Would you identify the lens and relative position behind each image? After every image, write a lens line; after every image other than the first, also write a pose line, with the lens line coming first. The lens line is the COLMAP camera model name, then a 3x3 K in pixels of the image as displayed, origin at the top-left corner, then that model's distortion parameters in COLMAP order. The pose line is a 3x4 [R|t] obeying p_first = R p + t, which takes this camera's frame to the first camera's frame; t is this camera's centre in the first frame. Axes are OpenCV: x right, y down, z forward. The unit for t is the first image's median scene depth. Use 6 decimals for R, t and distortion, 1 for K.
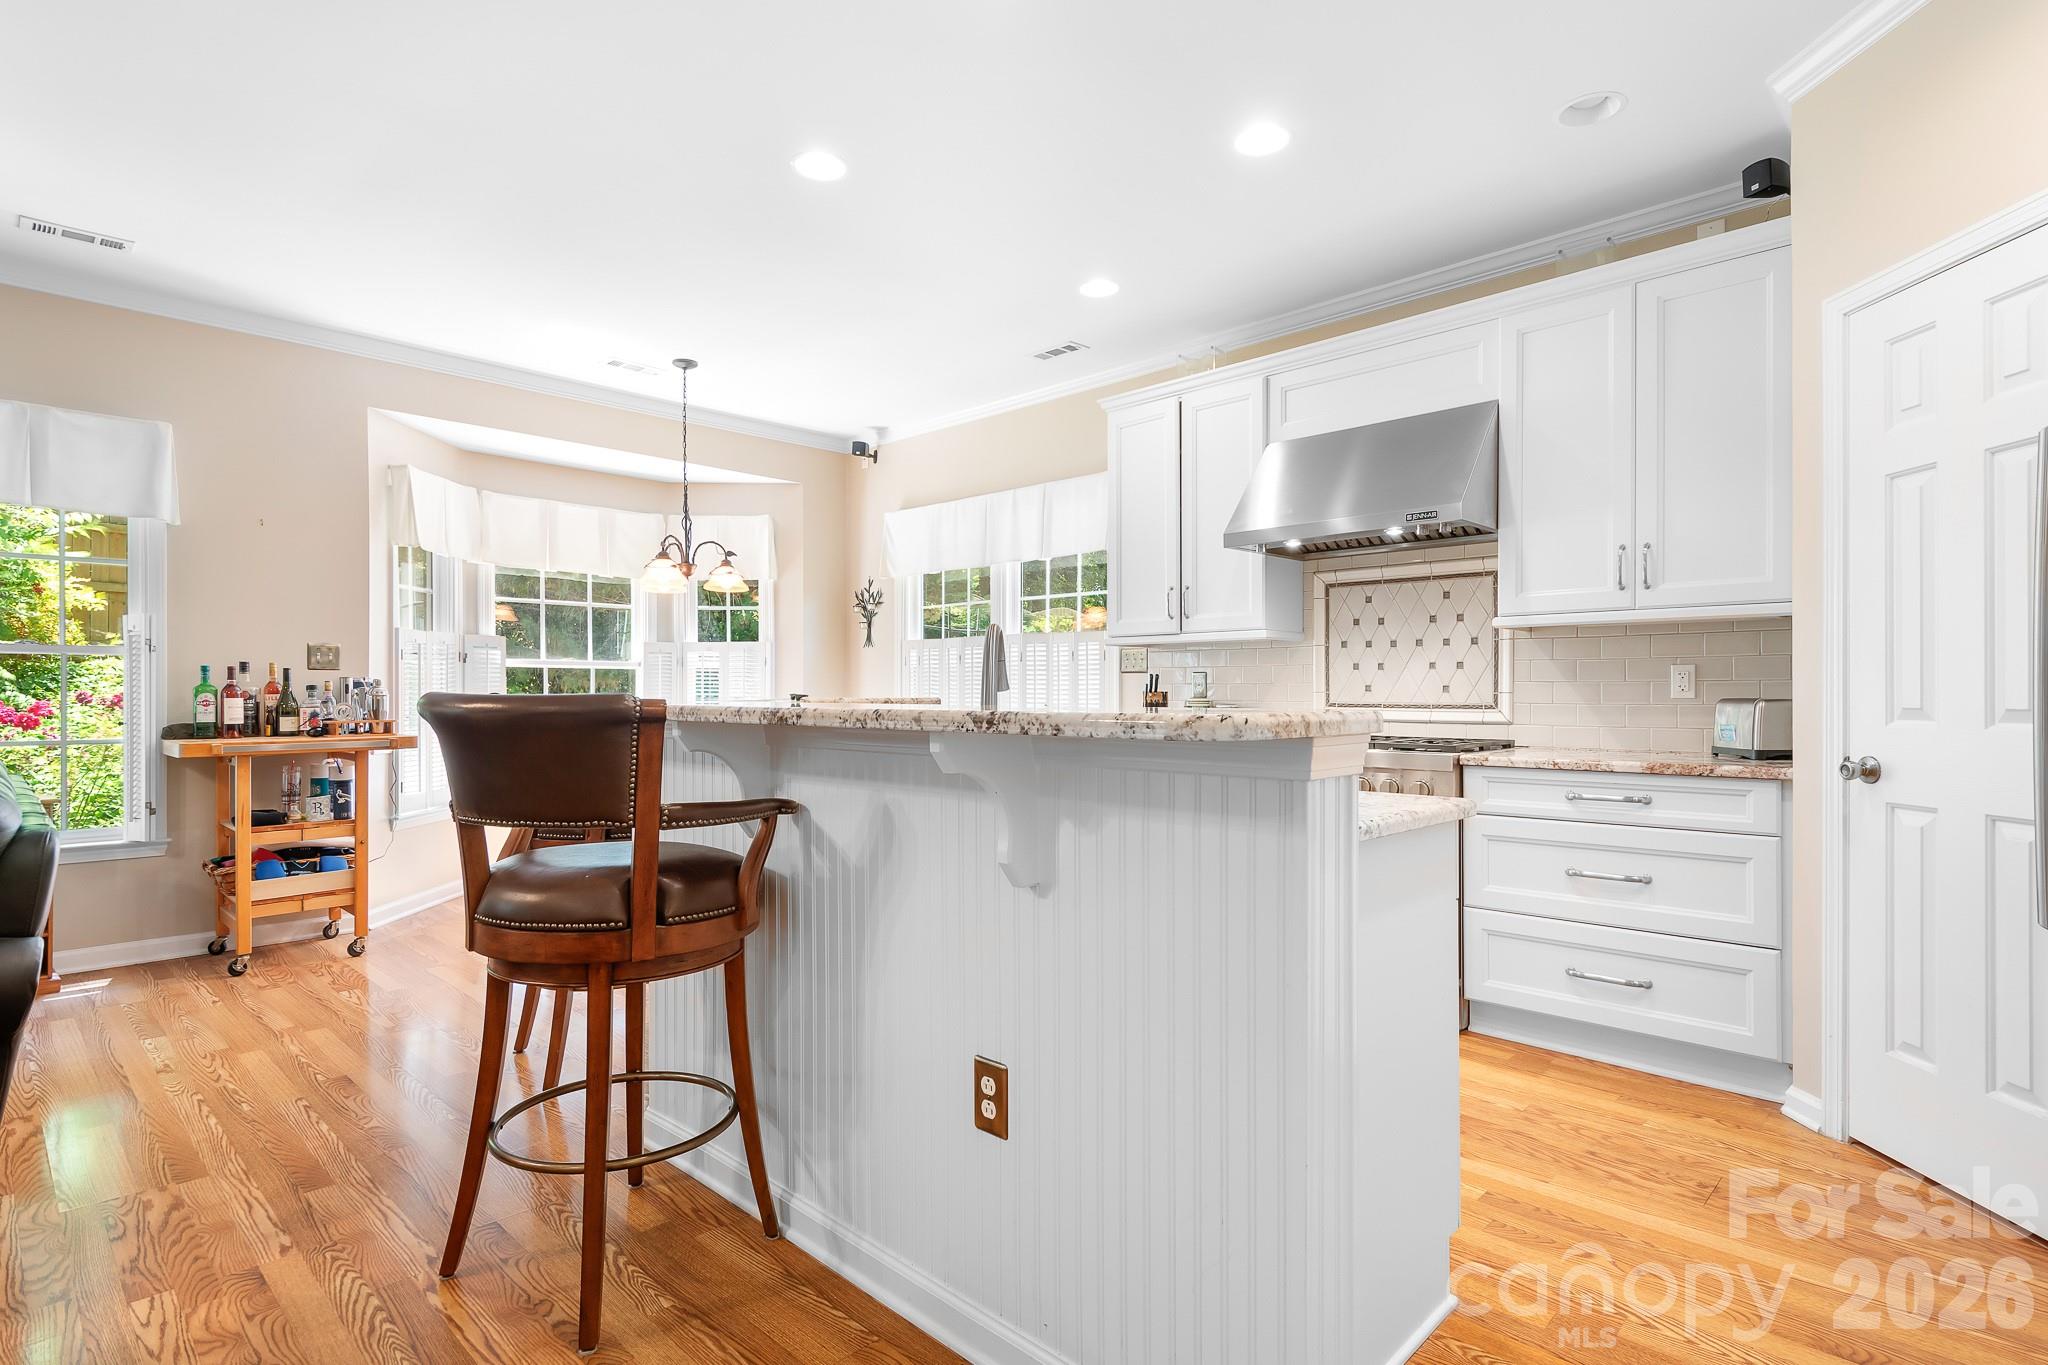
lens RADIAL K [[1024.2, 0, 1026.2], [0, 1024.2, 697.5], [0, 0, 1]] dist [0.009100, -0.001700]
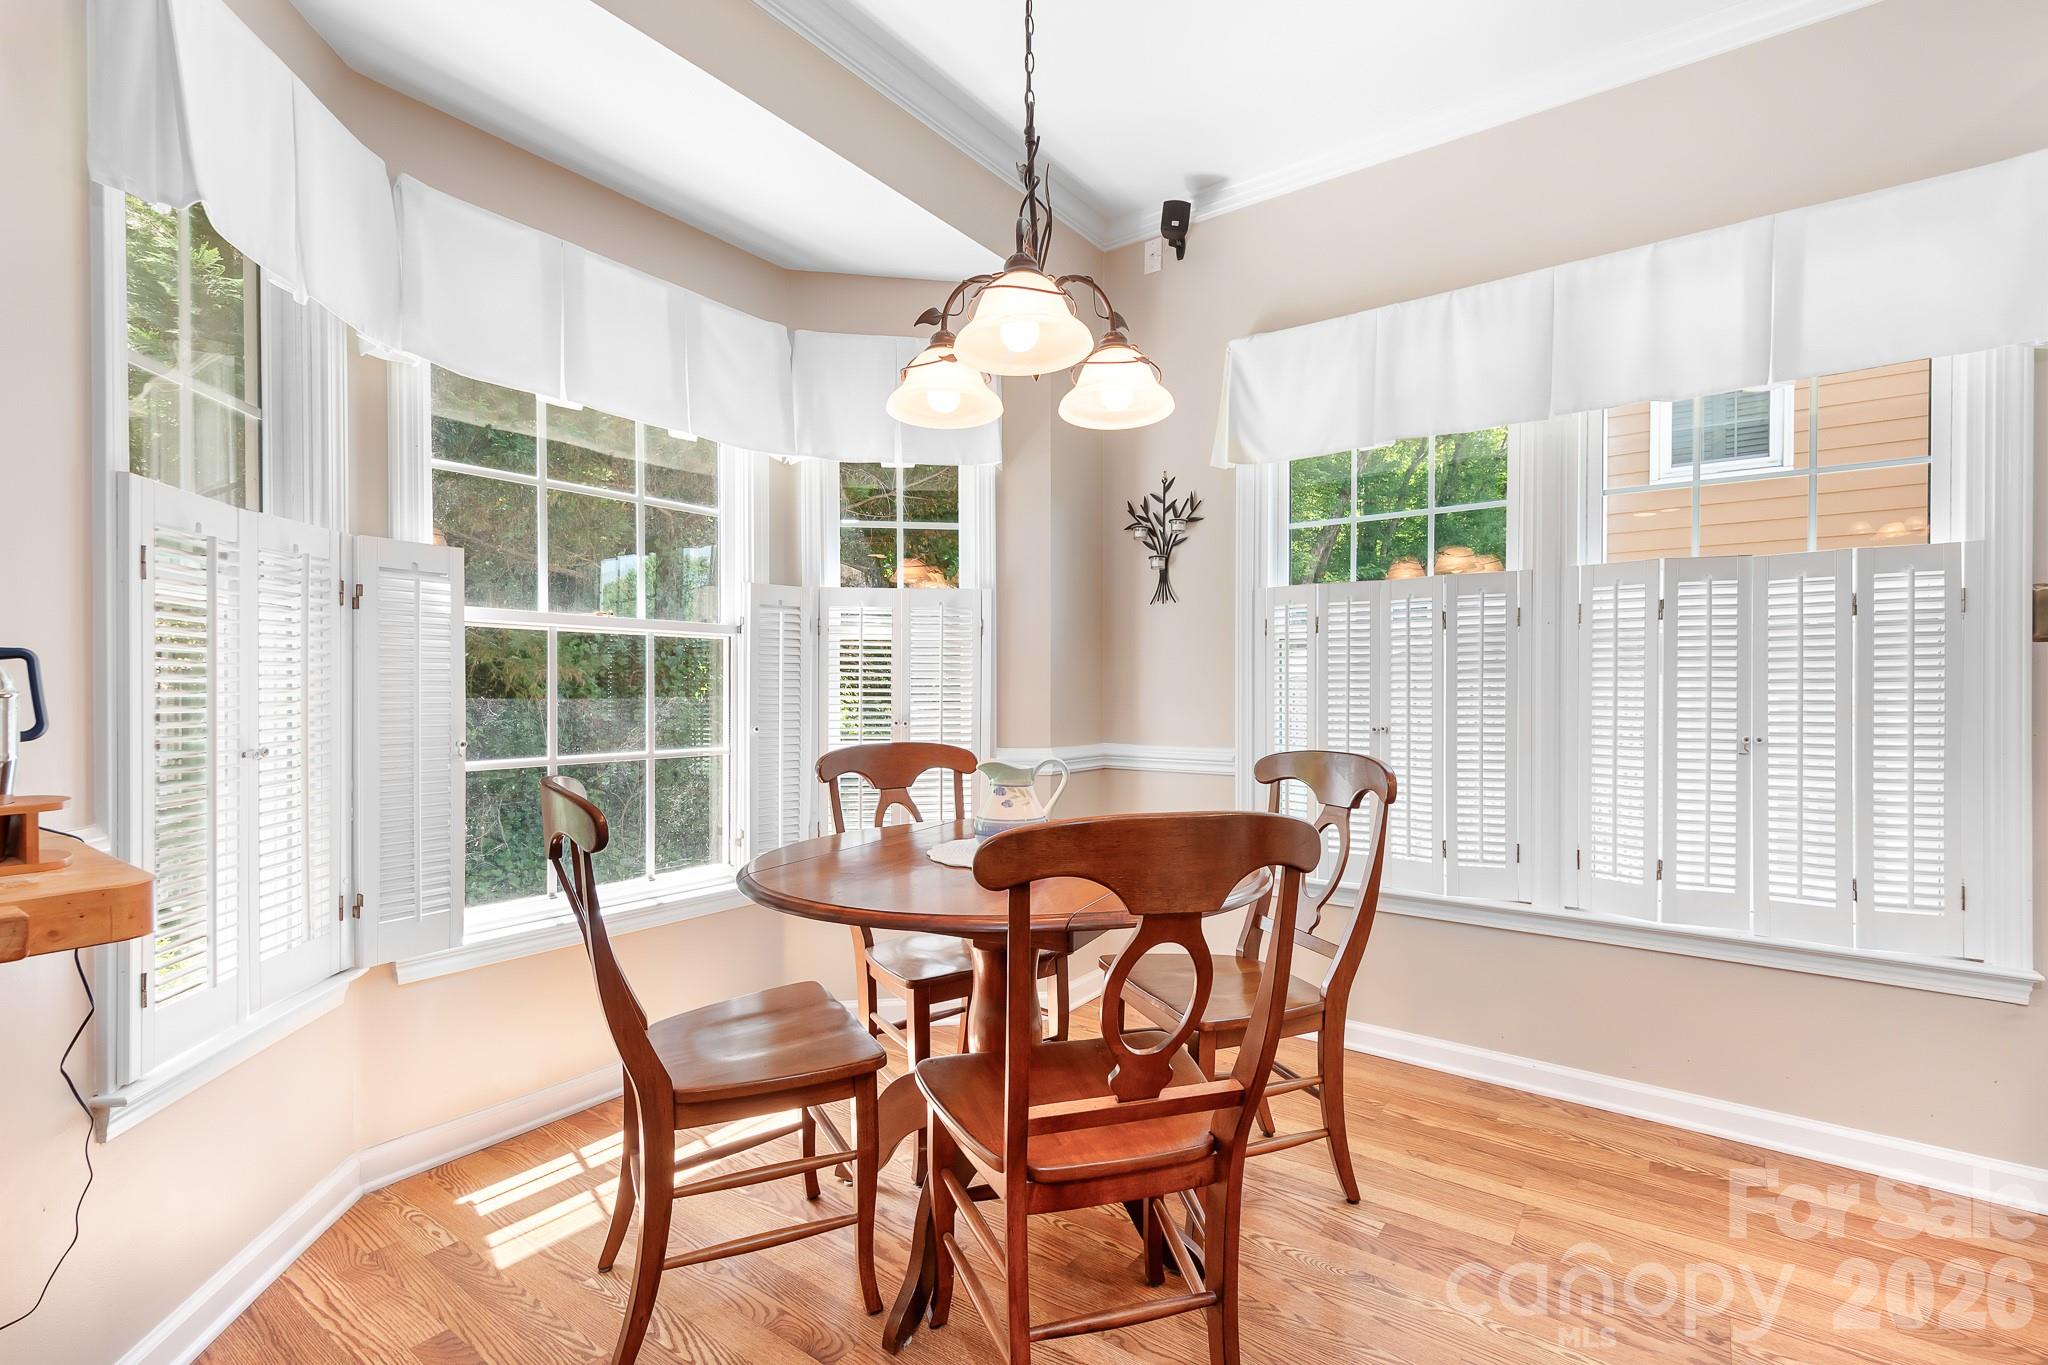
lens RADIAL K [[939.8, 0, 1017.6], [0, 939.8, 697.9], [0, 0, 1]] dist [0.017395, -0.001660]
pose [[0.991203, 0.000183, 0.132347, -0.436547], [-0.000606, 0.999995, 0.003156, -0.001637], [-0.132346, -0.003208, 0.991198, 0.771113]]
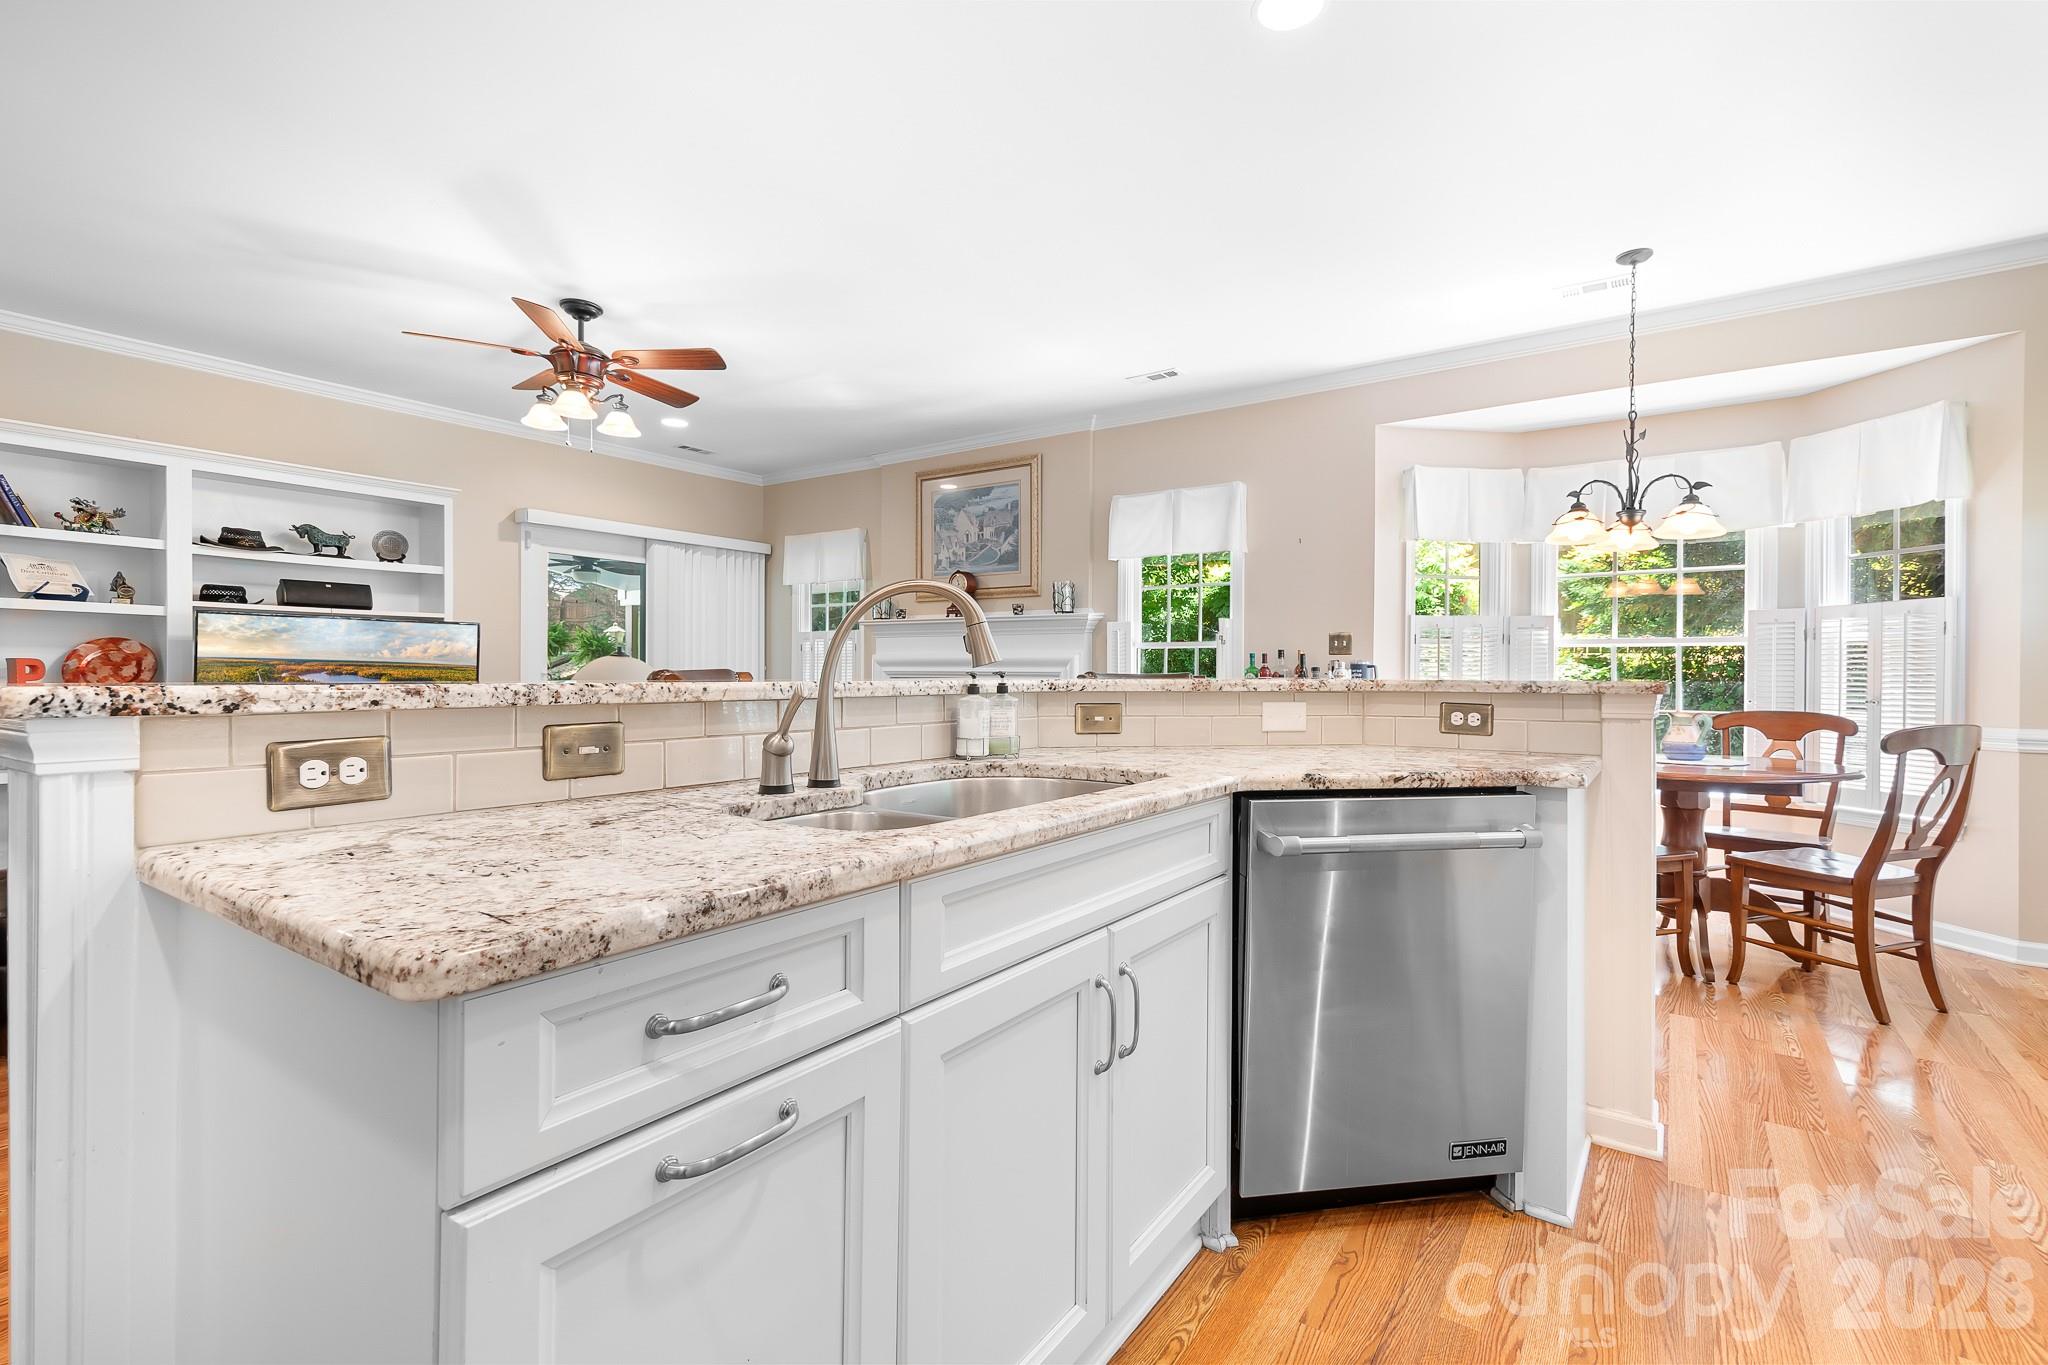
lens RADIAL K [[939.8, 0, 1039.5], [0, 939.8, 679.6], [0, 0, 1]] dist [0.017395, -0.001660]
pose [[0.157922, 0.005440, -0.987437, 0.364088], [-0.009966, 0.999943, 0.003915, 0.001447], [0.987401, 0.009222, 0.157967, 0.500900]]
